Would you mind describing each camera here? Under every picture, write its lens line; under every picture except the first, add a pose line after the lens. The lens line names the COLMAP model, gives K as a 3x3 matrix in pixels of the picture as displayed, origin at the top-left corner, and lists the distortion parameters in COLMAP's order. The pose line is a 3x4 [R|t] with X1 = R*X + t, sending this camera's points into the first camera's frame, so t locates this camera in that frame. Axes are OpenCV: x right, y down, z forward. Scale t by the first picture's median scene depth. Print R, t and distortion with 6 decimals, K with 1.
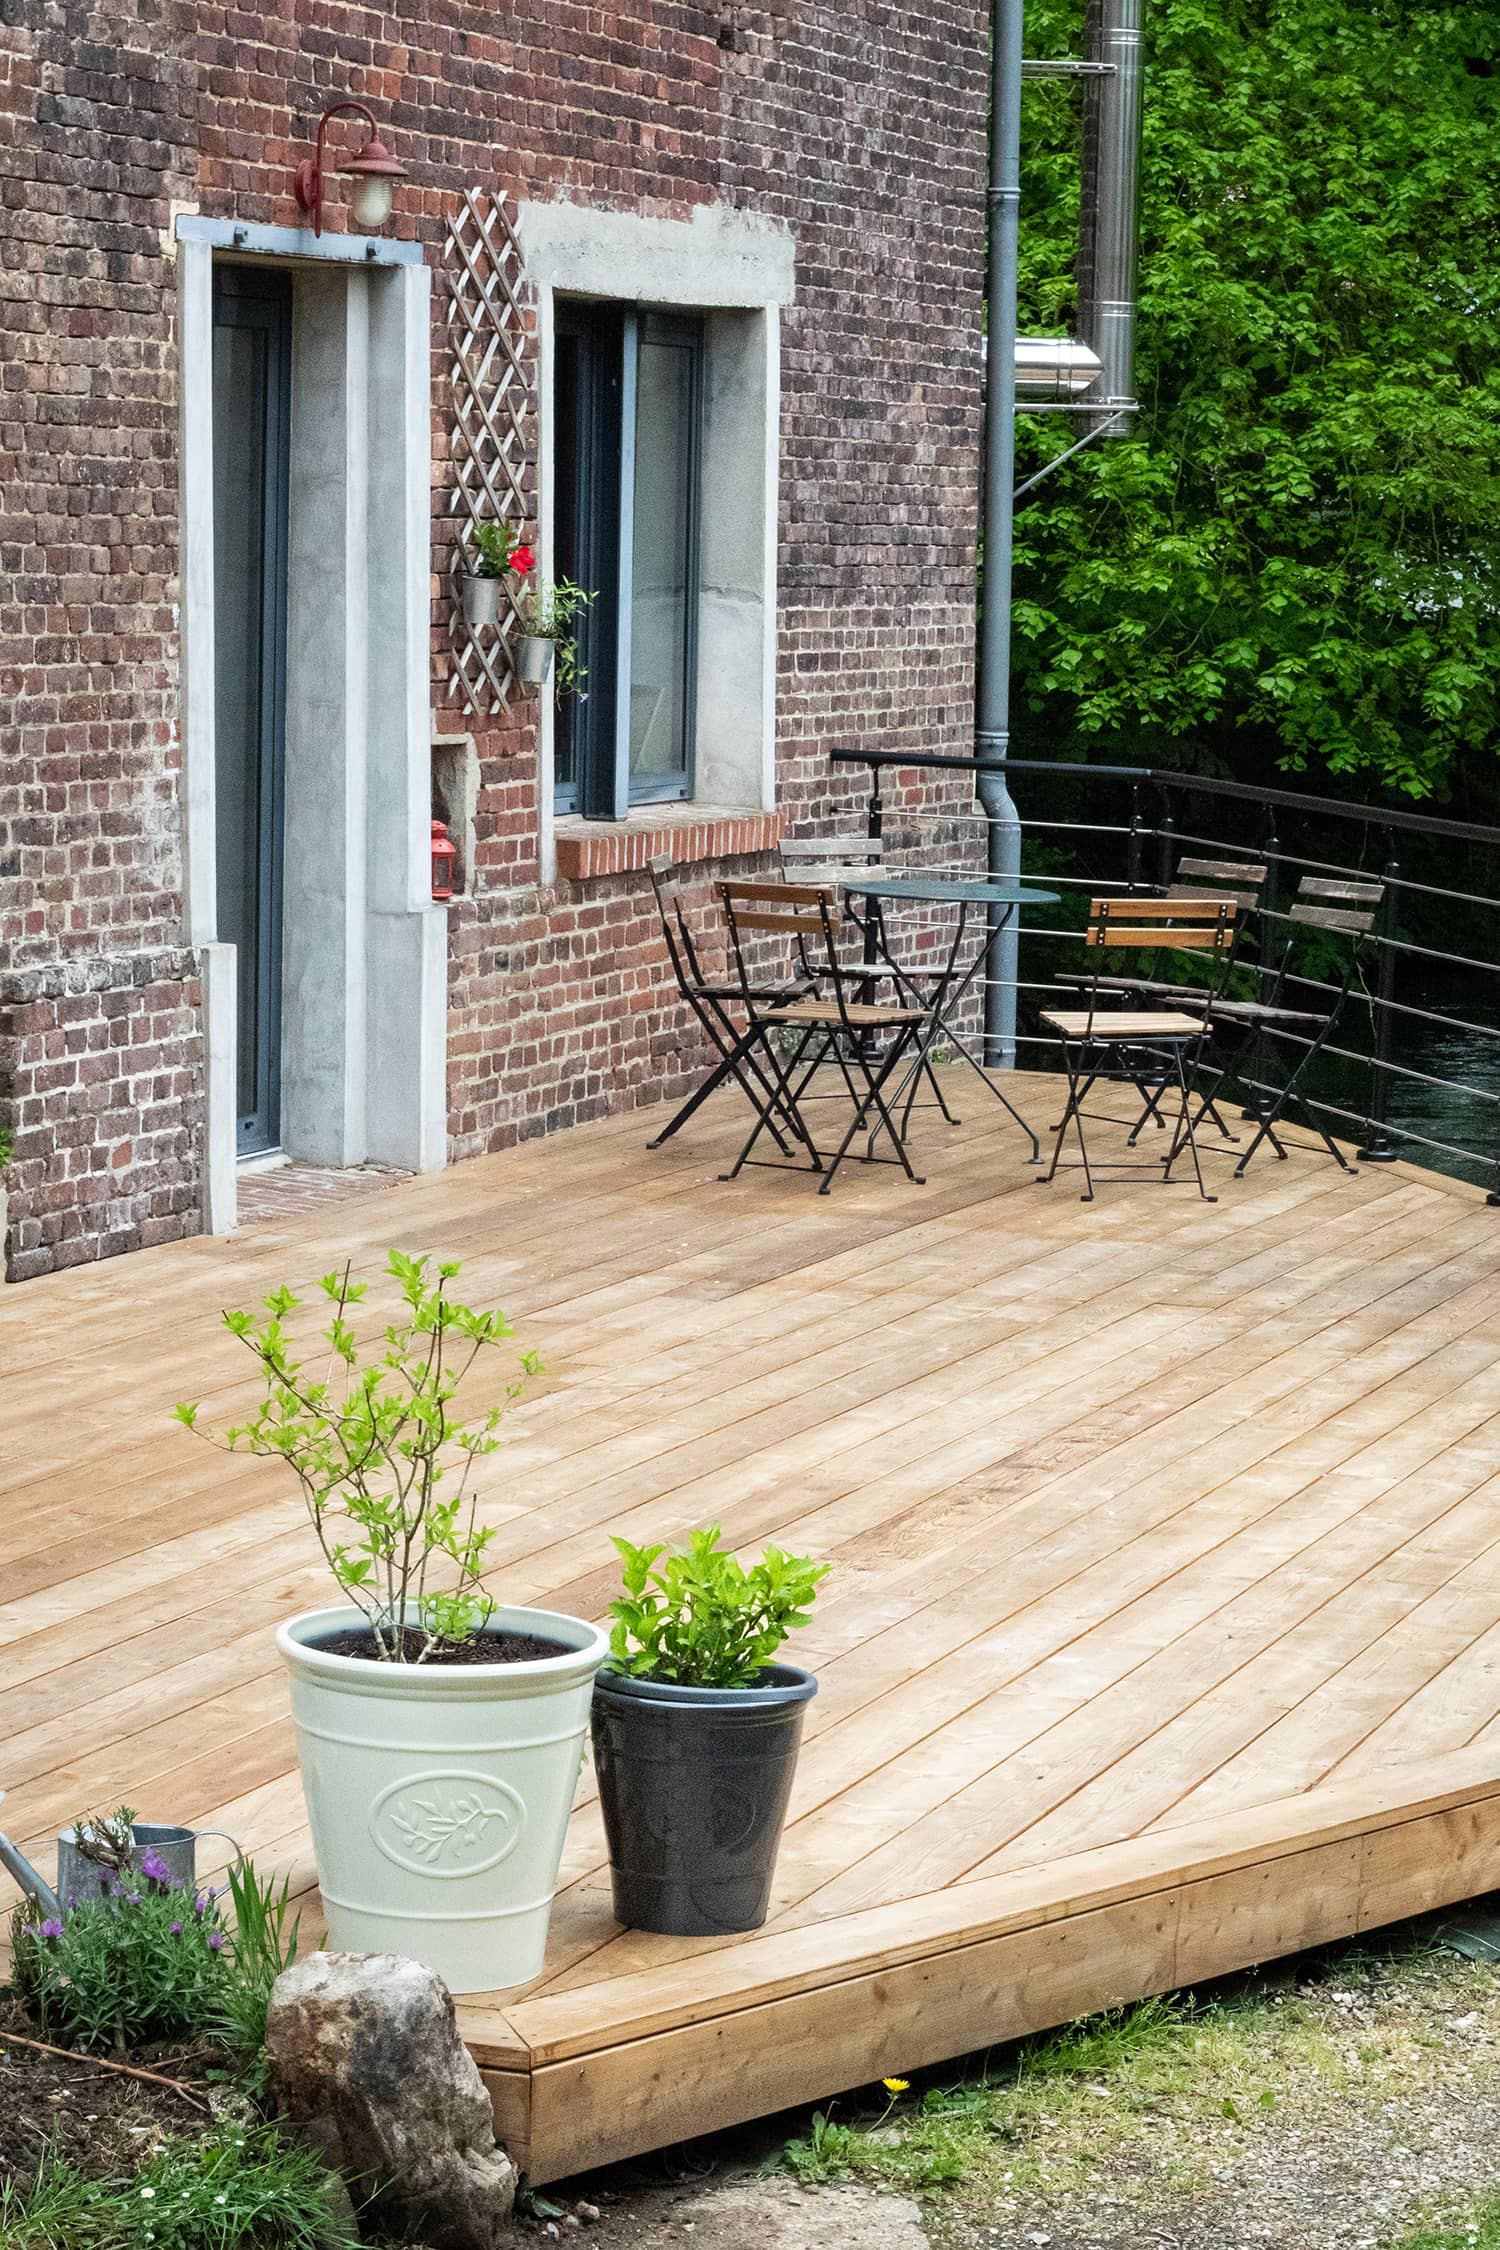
lens RADIAL K [[5619.0, 0, 750.0], [0, 5619.0, 1125.0], [0, 0, 1]] dist [-0.175301, 0.202031]
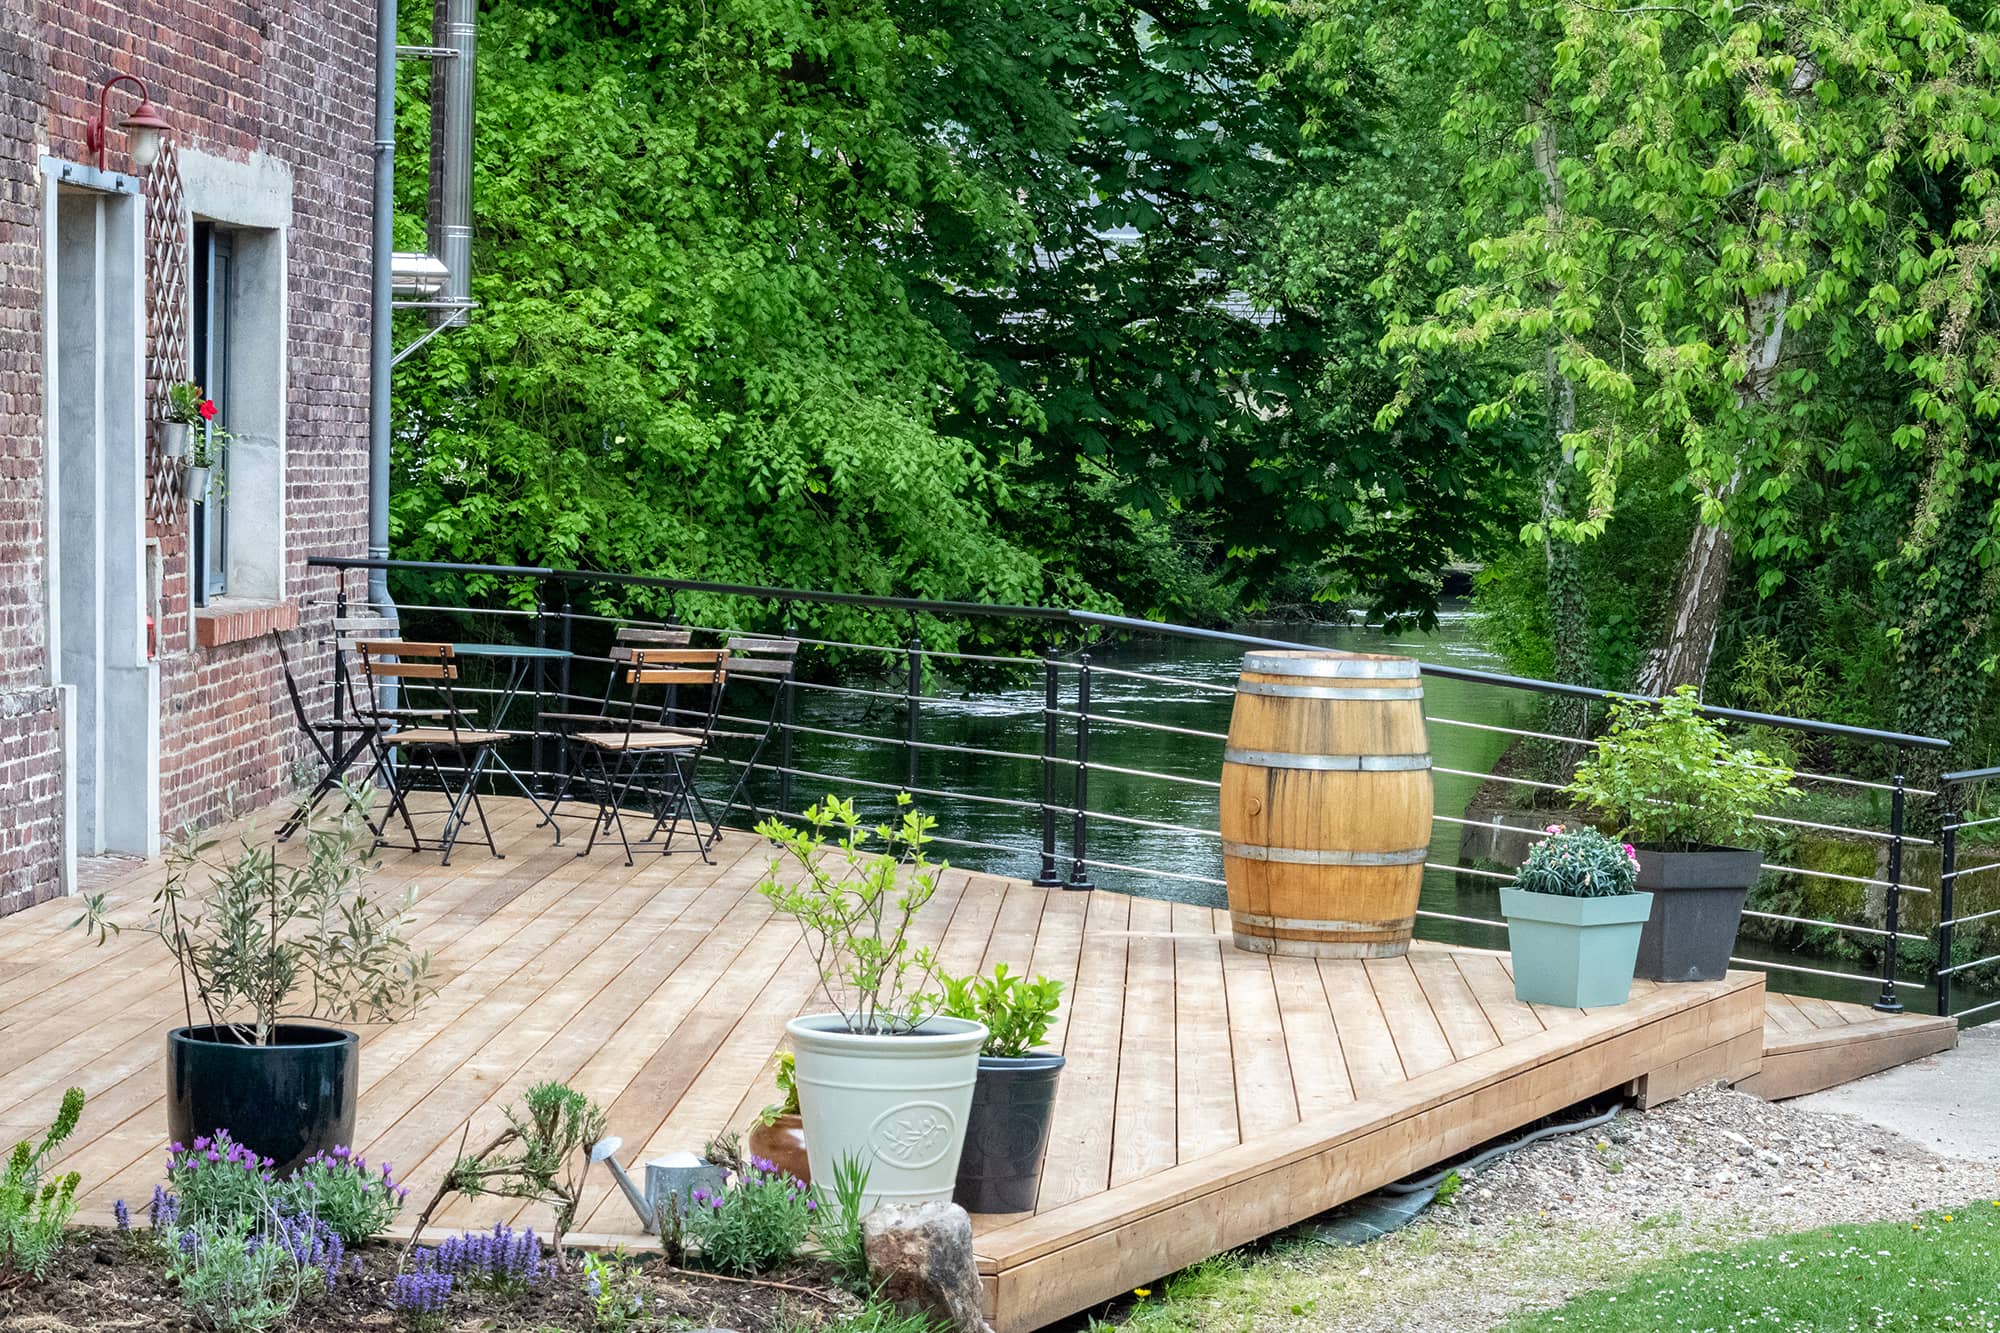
lens RADIAL K [[4767.6, 0, 1000.0], [0, 4767.6, 666.5], [0, 0, 1]] dist [-0.111679, -0.006289]
pose [[0.954912, -0.014891, 0.296515, -0.196638], [0.031238, 0.998237, -0.050468, 0.025855], [-0.295240, 0.057455, 0.953694, -0.156632]]
